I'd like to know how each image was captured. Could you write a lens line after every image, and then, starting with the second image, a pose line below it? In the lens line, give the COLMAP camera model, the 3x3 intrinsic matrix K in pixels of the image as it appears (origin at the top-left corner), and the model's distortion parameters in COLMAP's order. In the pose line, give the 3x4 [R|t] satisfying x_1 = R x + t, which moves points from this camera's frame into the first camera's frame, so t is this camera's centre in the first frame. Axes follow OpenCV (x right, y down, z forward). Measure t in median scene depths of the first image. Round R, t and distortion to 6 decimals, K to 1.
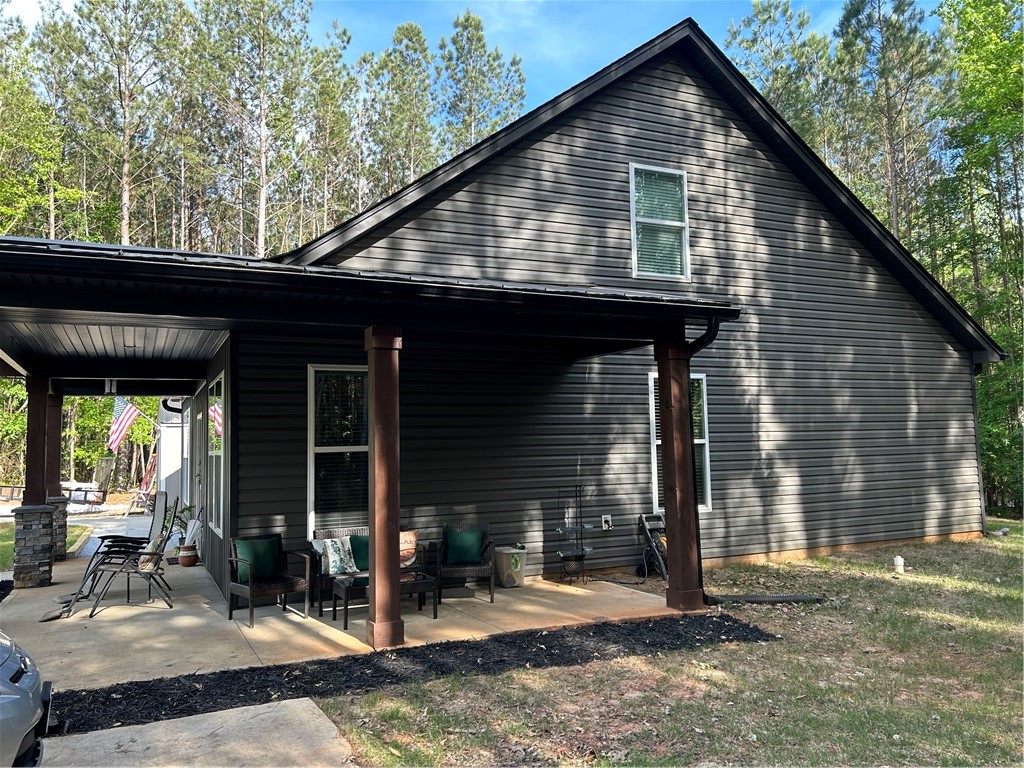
lens RADIAL K [[760.2, 0, 512.0], [0, 760.2, 384.0], [0, 0, 1]] dist [0.100838, -0.159029]
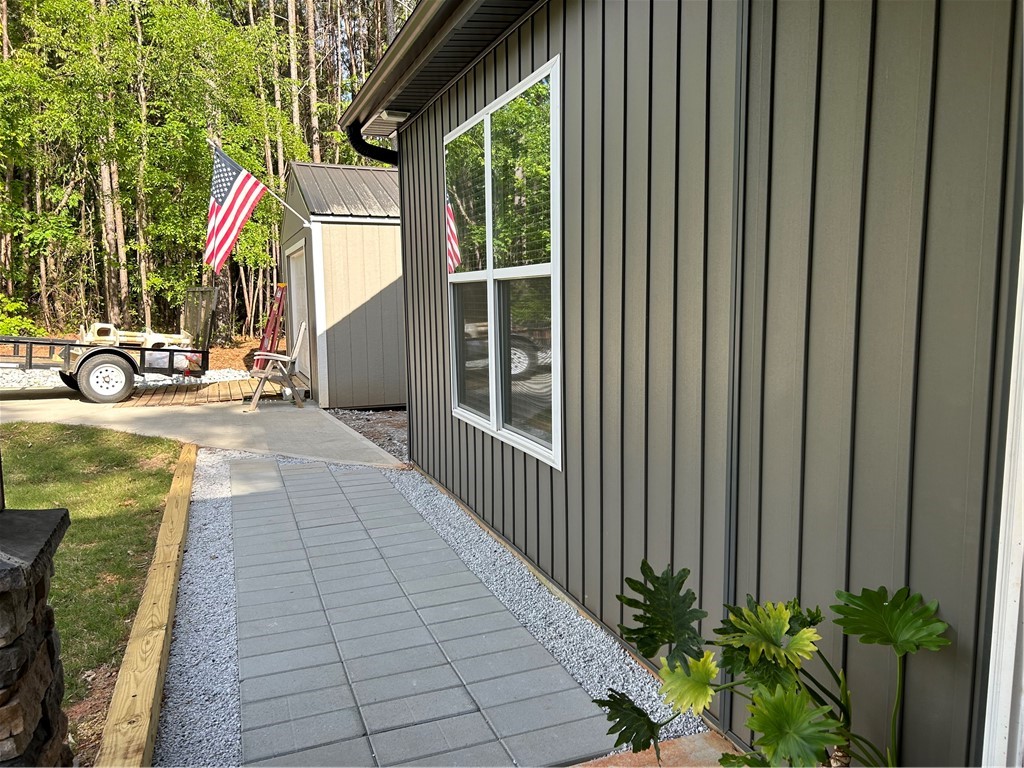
lens RADIAL K [[760.2, 0, 512.0], [0, 760.2, 384.0], [0, 0, 1]] dist [0.100838, -0.159029]
pose [[0.996253, 0.015370, -0.085109, -0.261961], [0.003137, 0.977010, 0.213169, 0.046144], [0.086429, -0.212638, 0.973301, 0.480444]]
